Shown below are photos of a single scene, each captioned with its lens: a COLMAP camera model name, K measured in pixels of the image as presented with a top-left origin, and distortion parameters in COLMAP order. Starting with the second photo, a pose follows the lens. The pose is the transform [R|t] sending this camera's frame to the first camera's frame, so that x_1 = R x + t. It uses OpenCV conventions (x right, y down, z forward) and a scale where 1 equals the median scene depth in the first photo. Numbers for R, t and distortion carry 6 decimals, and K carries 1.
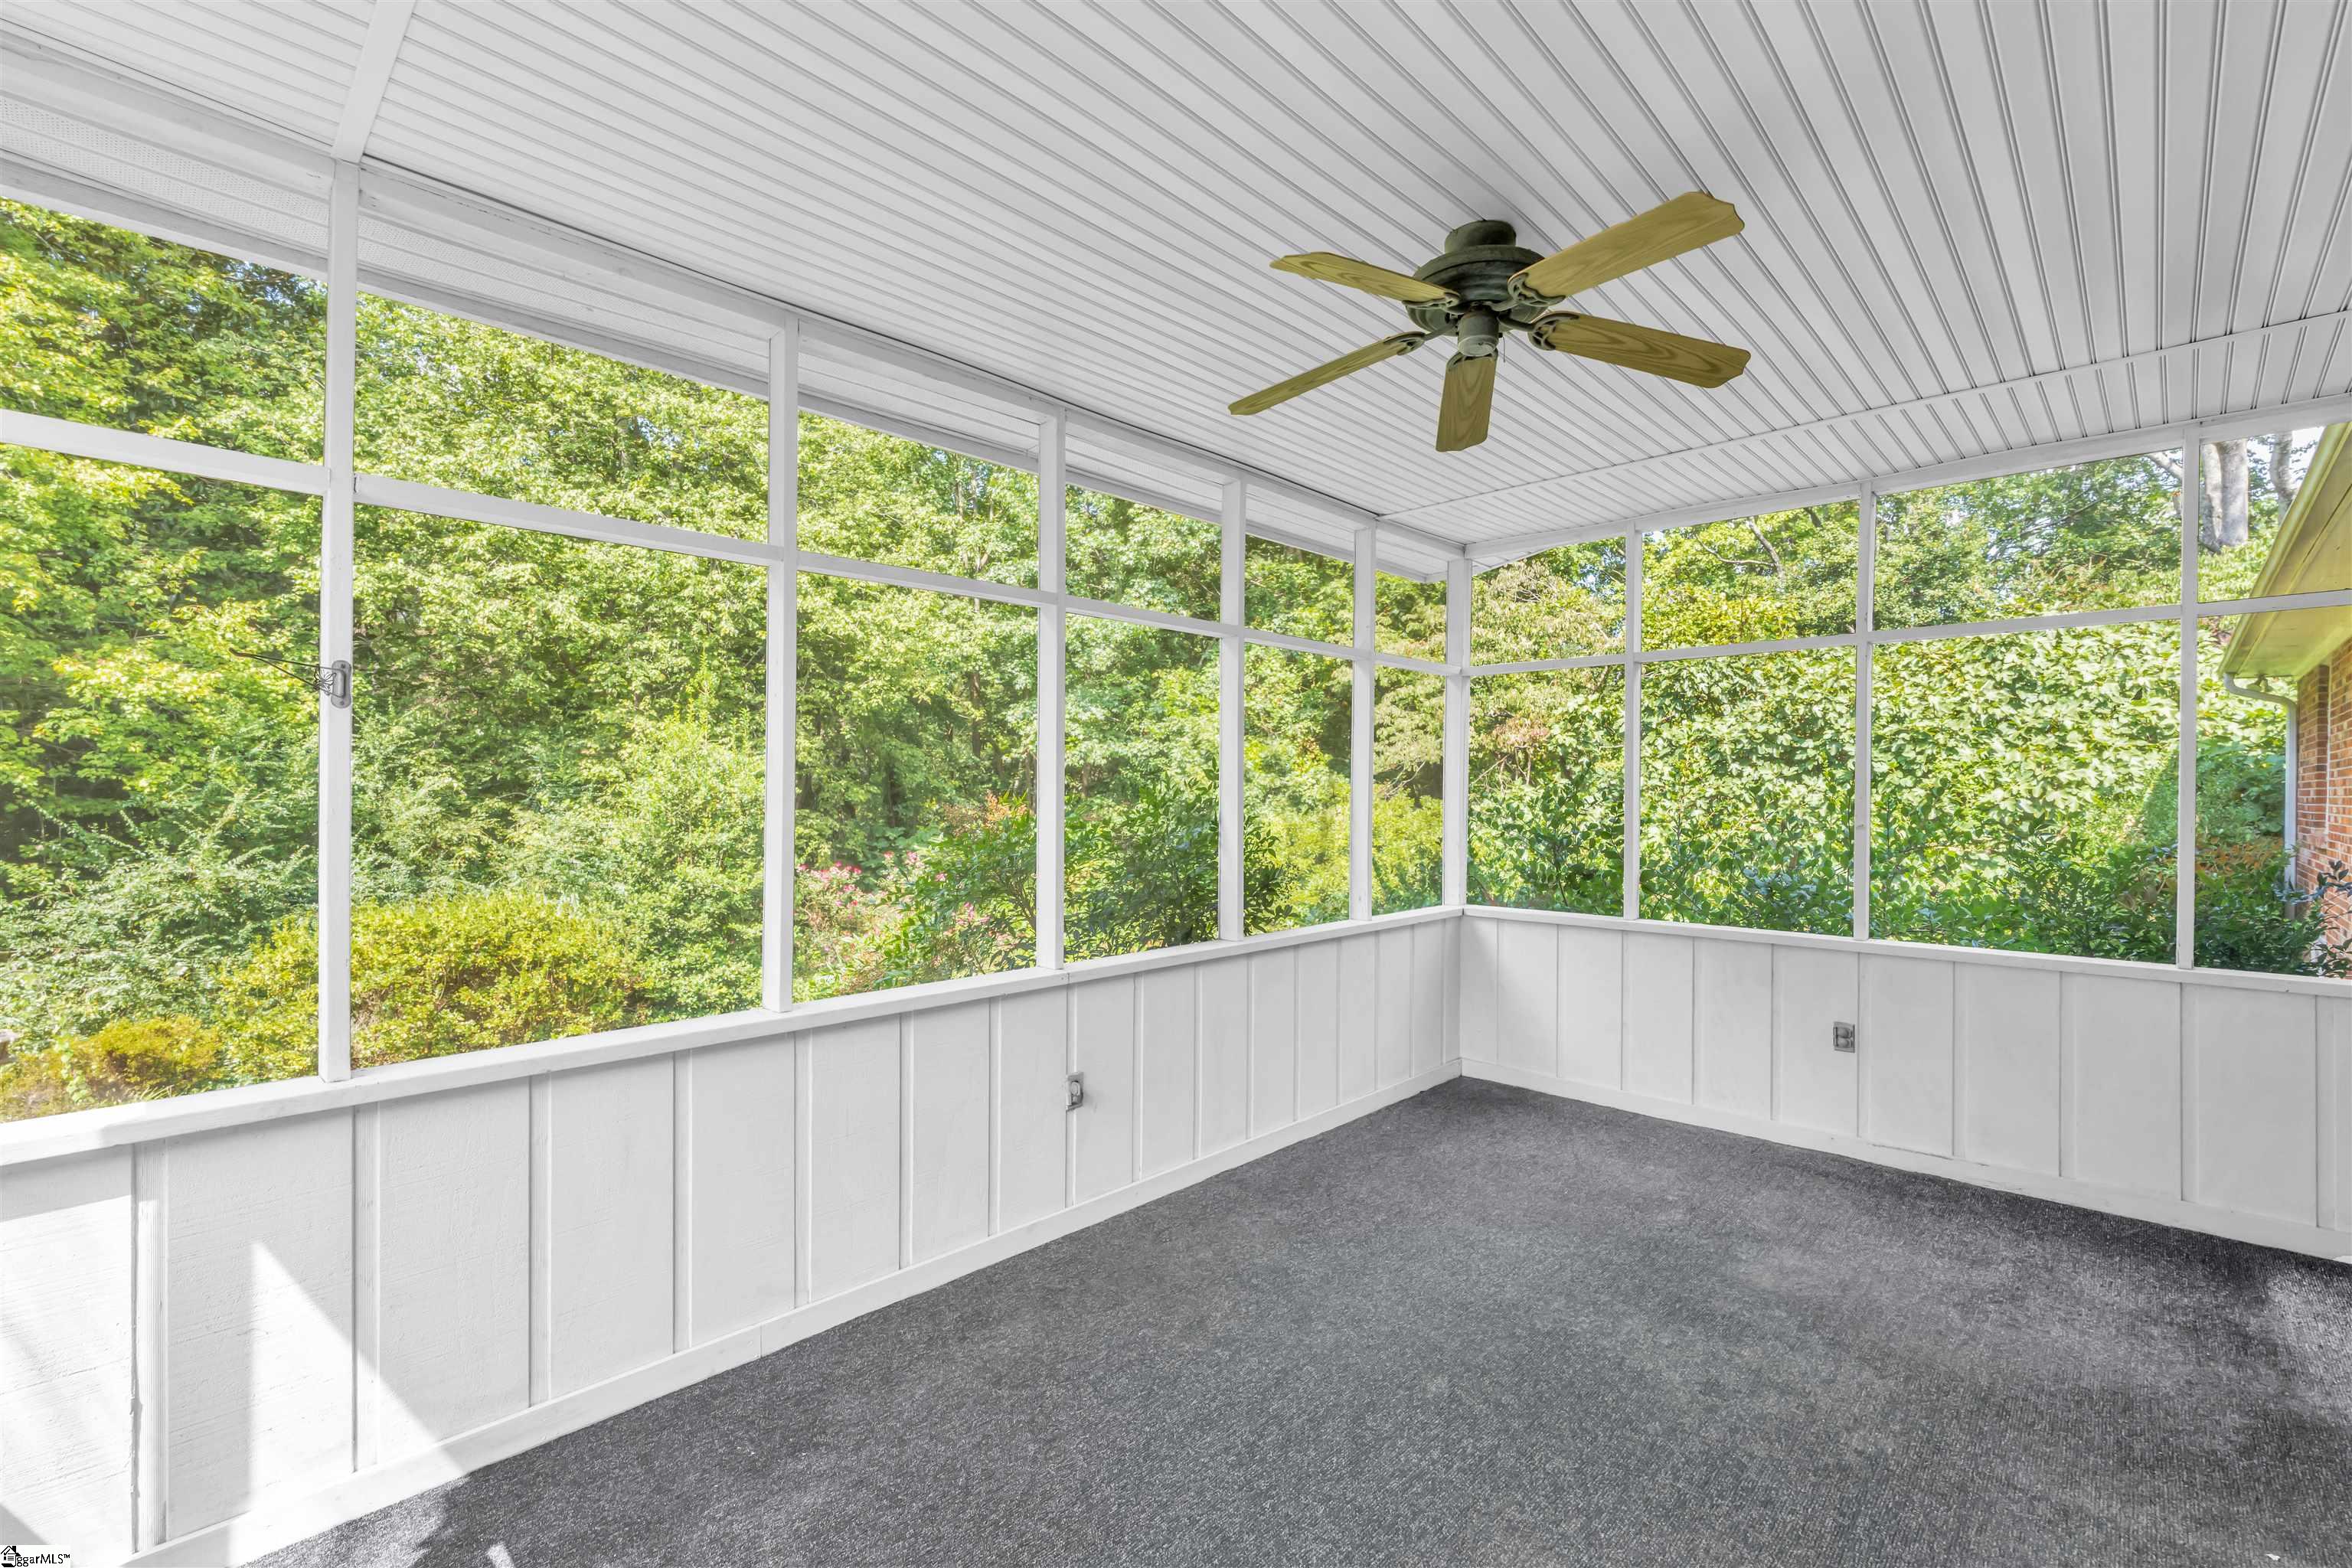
lens RADIAL K [[1045.0, 0, 1164.4], [0, 1045.0, 791.3], [0, 0, 1]] dist [-0.000769, 0.000456]
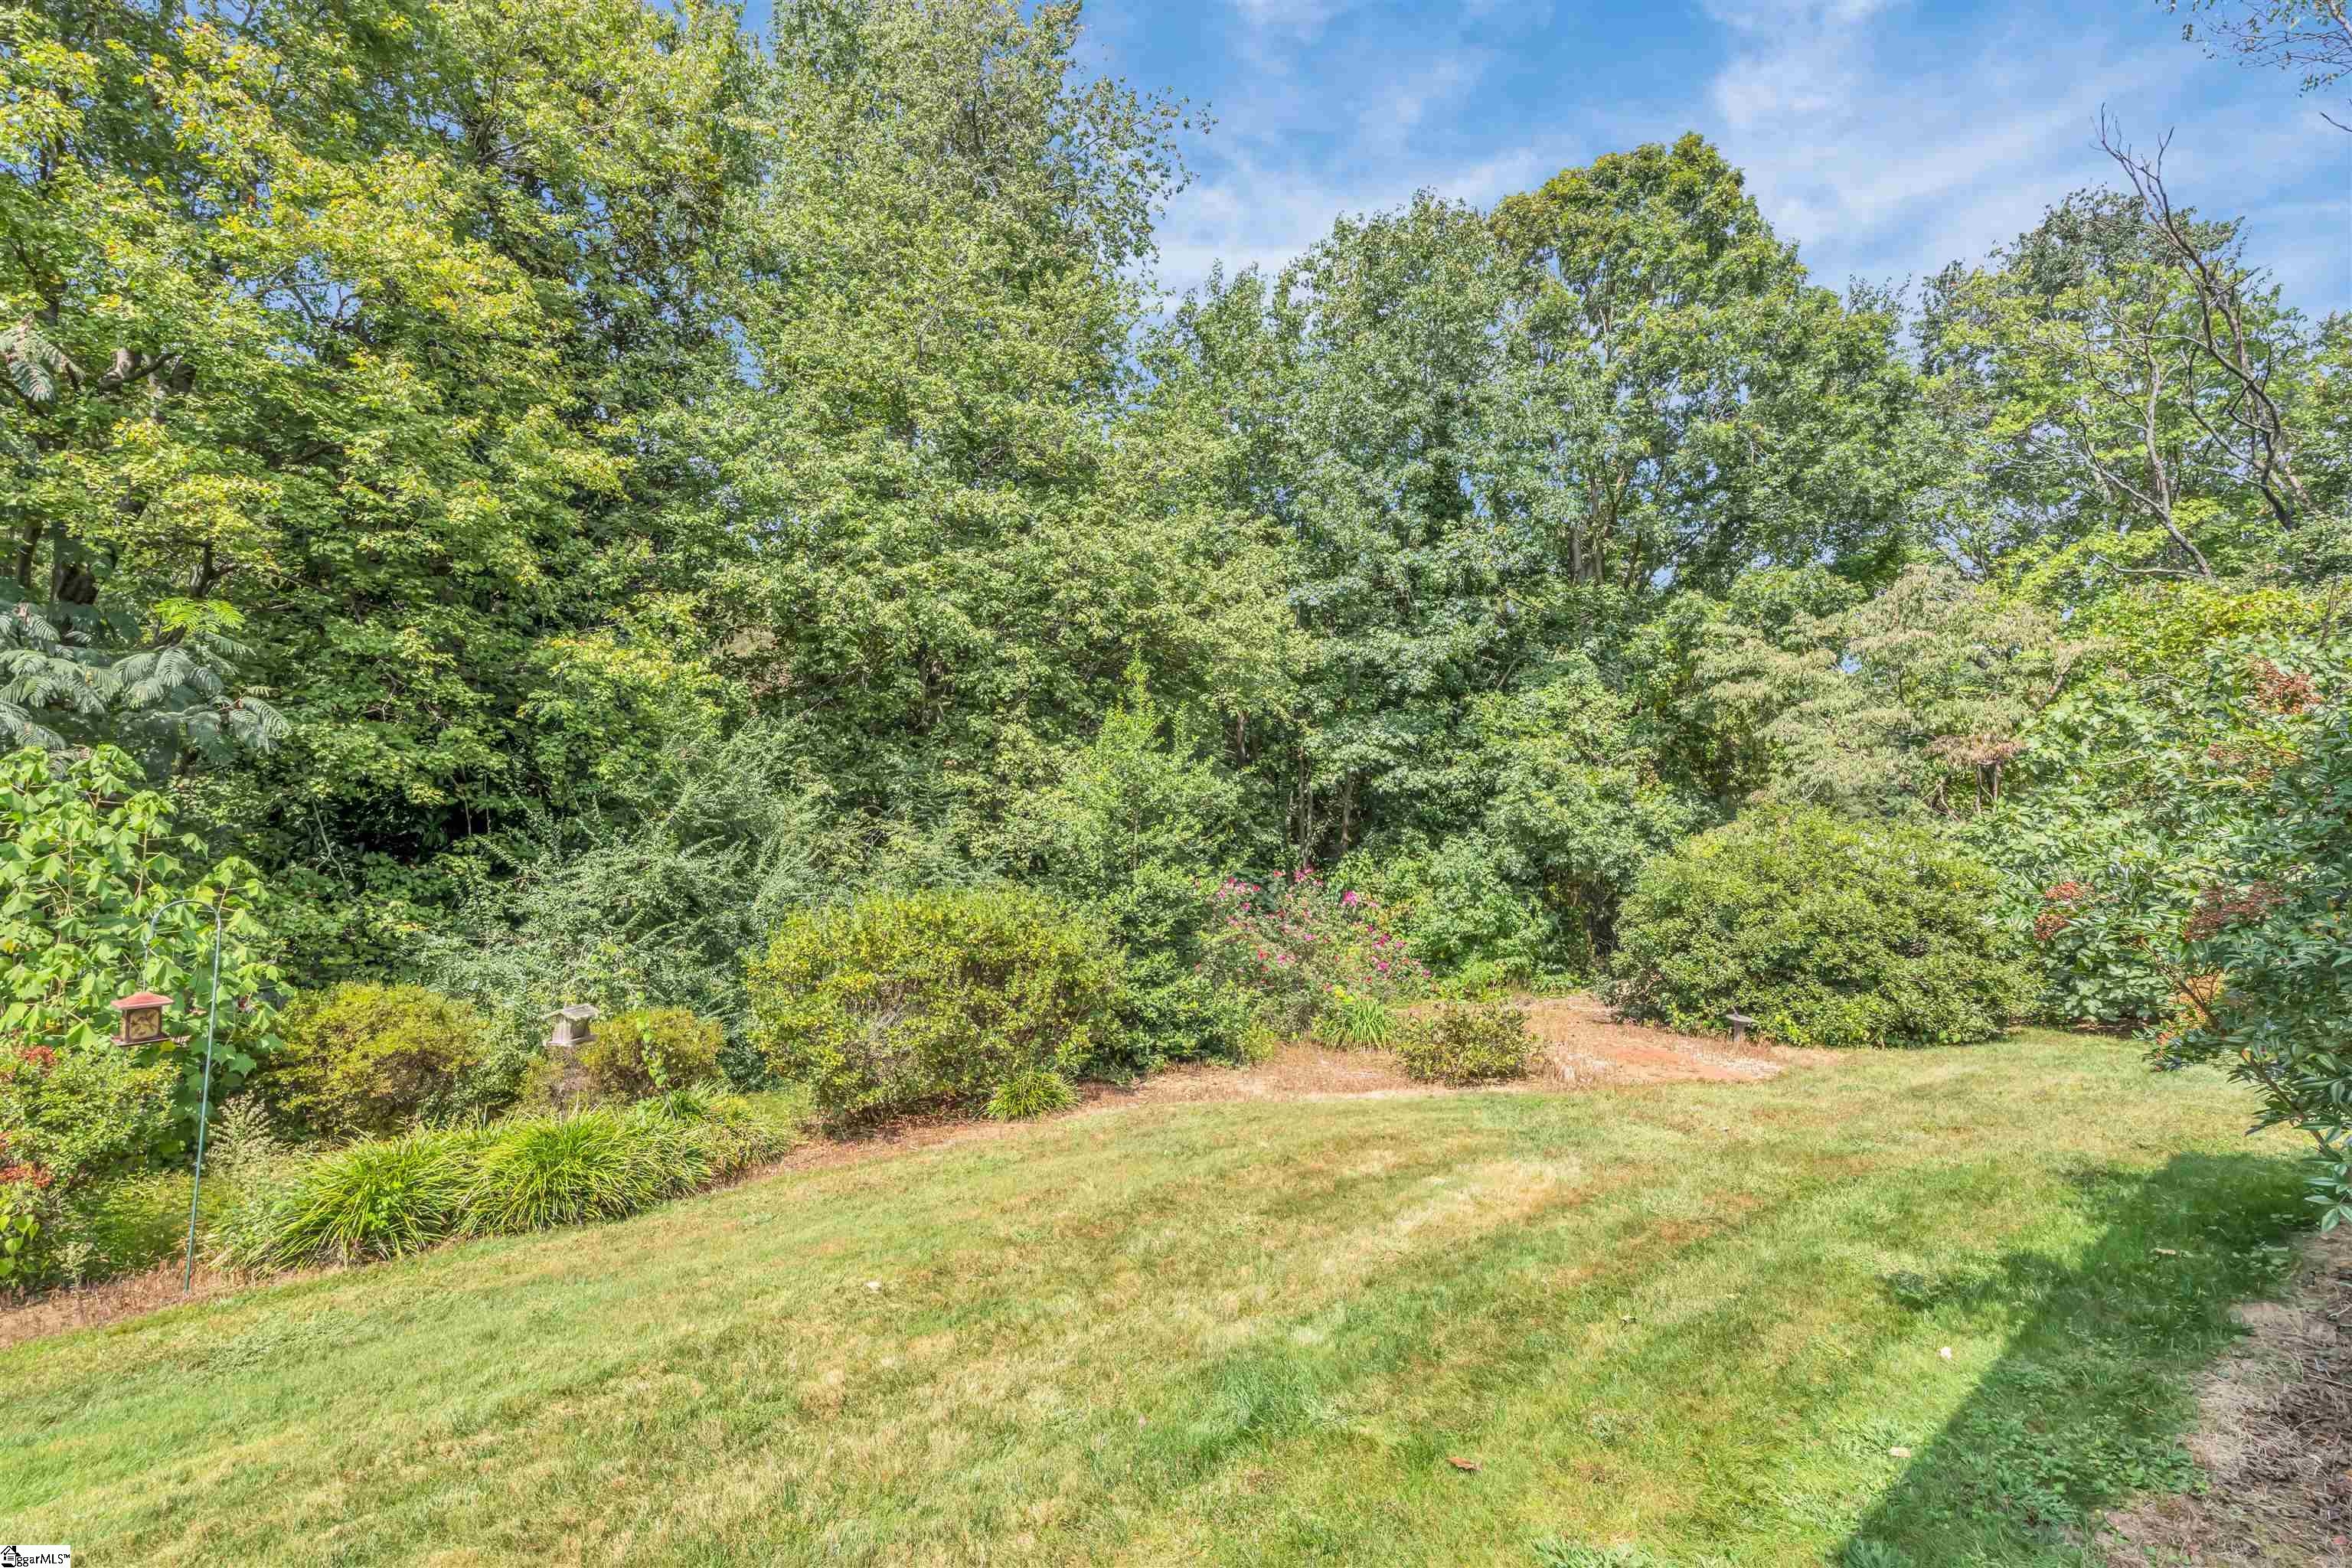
lens RADIAL K [[1045.0, 0, 1164.9], [0, 1045.0, 770.9], [0, 0, 1]] dist [-0.000769, 0.000456]
pose [[0.993855, 0.006350, -0.110504, -0.201600], [-0.015043, 0.996839, -0.078010, 0.035027], [0.109660, 0.079193, 0.990809, 0.054188]]
